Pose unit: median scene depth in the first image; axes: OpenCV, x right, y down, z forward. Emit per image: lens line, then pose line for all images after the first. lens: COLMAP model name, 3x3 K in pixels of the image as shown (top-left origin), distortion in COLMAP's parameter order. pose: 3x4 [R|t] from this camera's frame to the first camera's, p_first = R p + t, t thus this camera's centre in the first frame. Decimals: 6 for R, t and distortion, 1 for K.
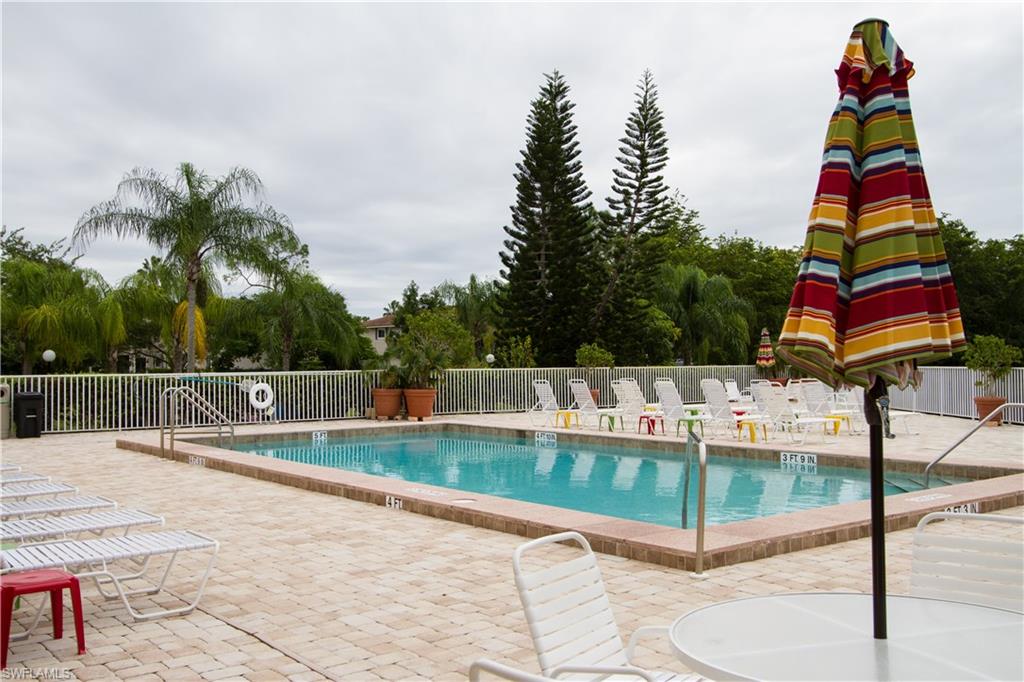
lens RADIAL K [[1004.5, 0, 512.3], [0, 1004.5, 343.3], [0, 0, 1]] dist [0.052648, 0.000000]
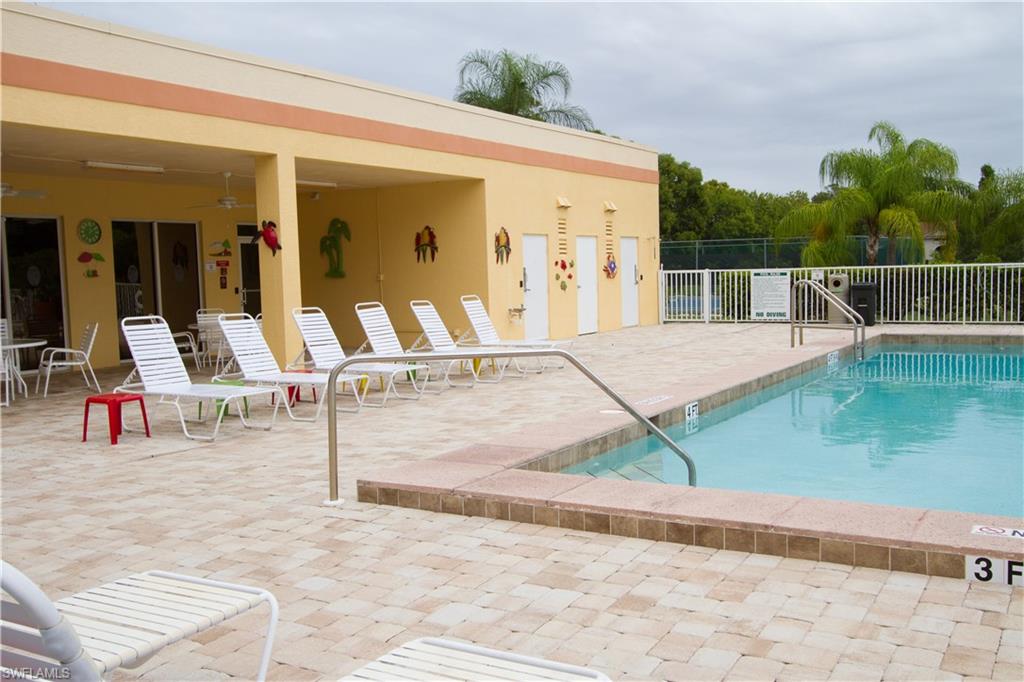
lens RADIAL K [[1004.5, 0, 512.5], [0, 1004.5, 341.9], [0, 0, 1]] dist [0.052648, 0.000000]
pose [[0.422291, 0.067973, -0.903908, 0.317118], [0.034497, 0.995257, 0.090959, 0.001688], [0.905804, -0.069594, 0.417943, 0.230543]]
